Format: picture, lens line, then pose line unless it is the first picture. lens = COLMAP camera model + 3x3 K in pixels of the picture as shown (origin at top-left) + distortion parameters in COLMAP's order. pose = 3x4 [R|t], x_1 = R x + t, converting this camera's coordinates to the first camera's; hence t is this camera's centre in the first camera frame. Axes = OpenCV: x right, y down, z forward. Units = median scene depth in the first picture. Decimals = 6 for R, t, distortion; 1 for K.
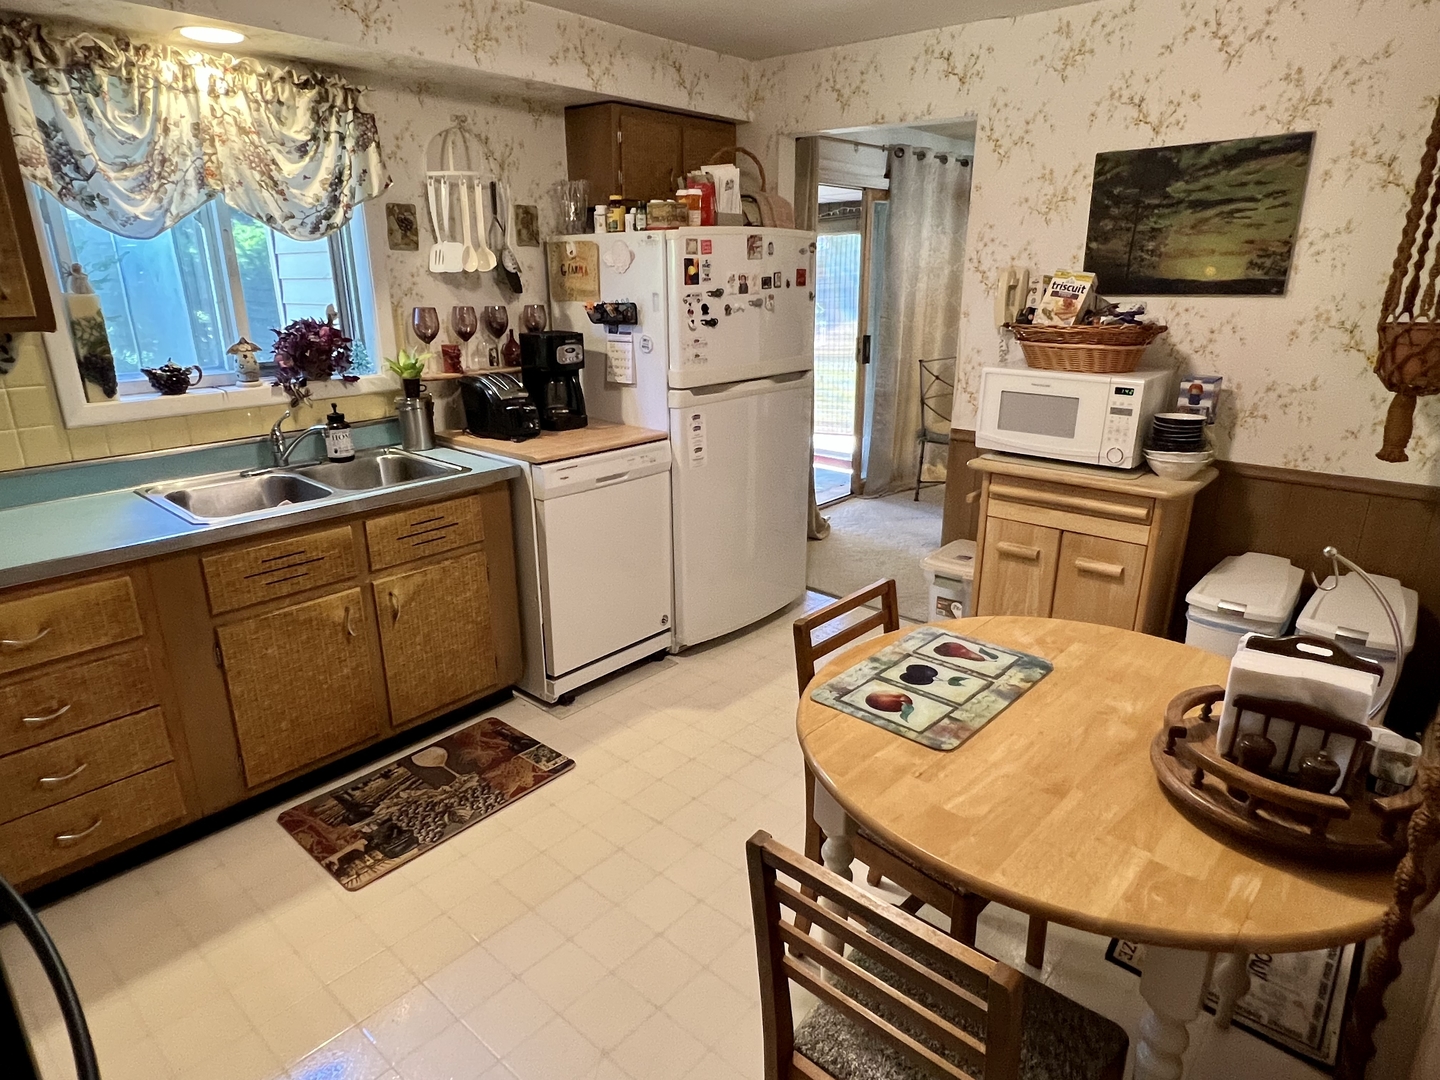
lens RADIAL K [[831.3, 0, 716.0], [0, 831.3, 546.9], [0, 0, 1]] dist [-0.005319, -0.002204]
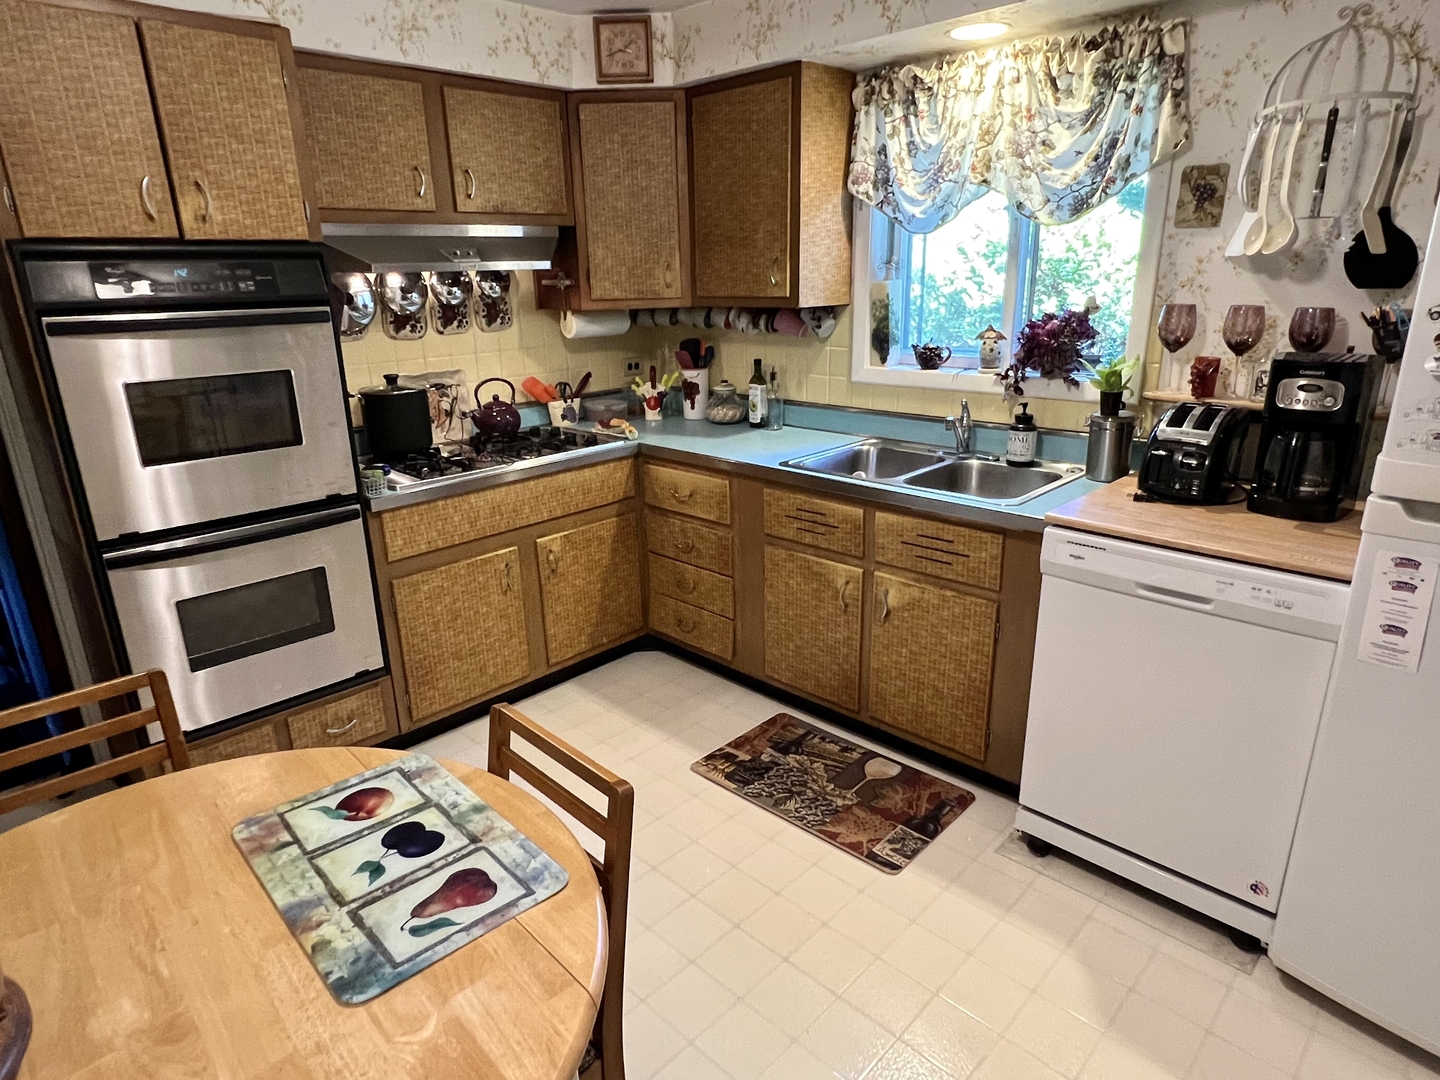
lens RADIAL K [[840.8, 0, 710.6], [0, 840.8, 544.3], [0, 0, 1]] dist [-0.001838, -0.001103]
pose [[-0.059493, 0.313181, -0.947828, 0.578574], [-0.291276, 0.902742, 0.316567, -0.262651], [0.954787, 0.294913, 0.037516, 0.791549]]
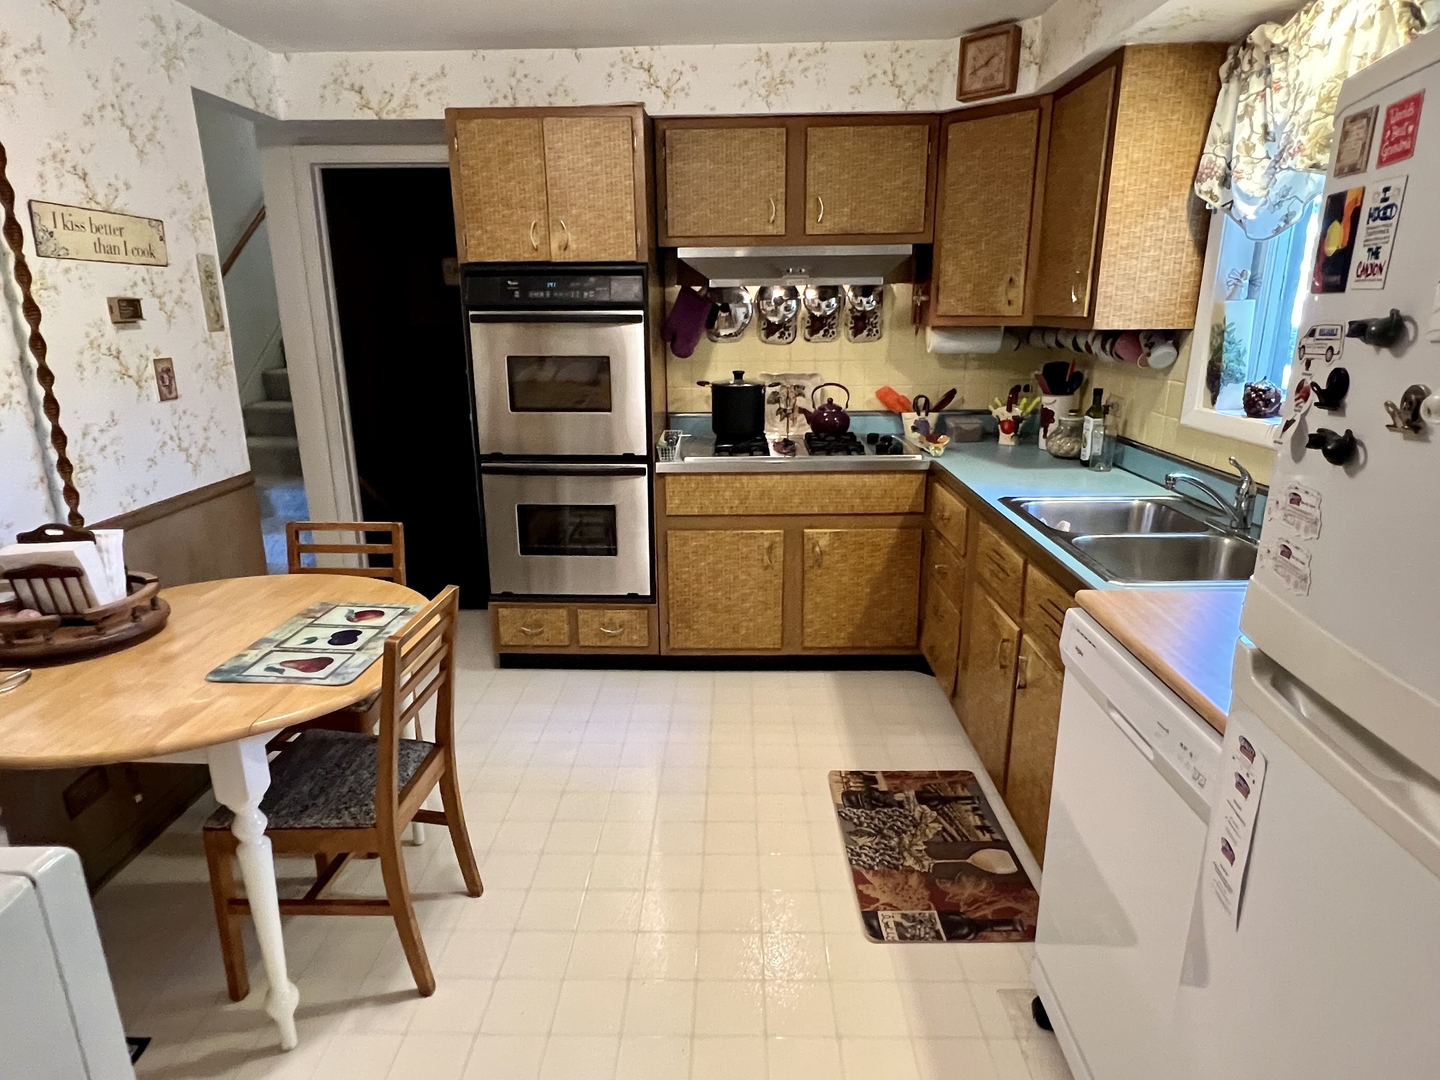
lens RADIAL K [[840.8, 0, 710.6], [0, 840.8, 544.3], [0, 0, 1]] dist [-0.001838, -0.001103]
pose [[-0.768715, 0.184027, -0.612544, 0.373050], [-0.191454, 0.847592, 0.494908, -0.424768], [0.610264, 0.497717, -0.616324, 1.346129]]
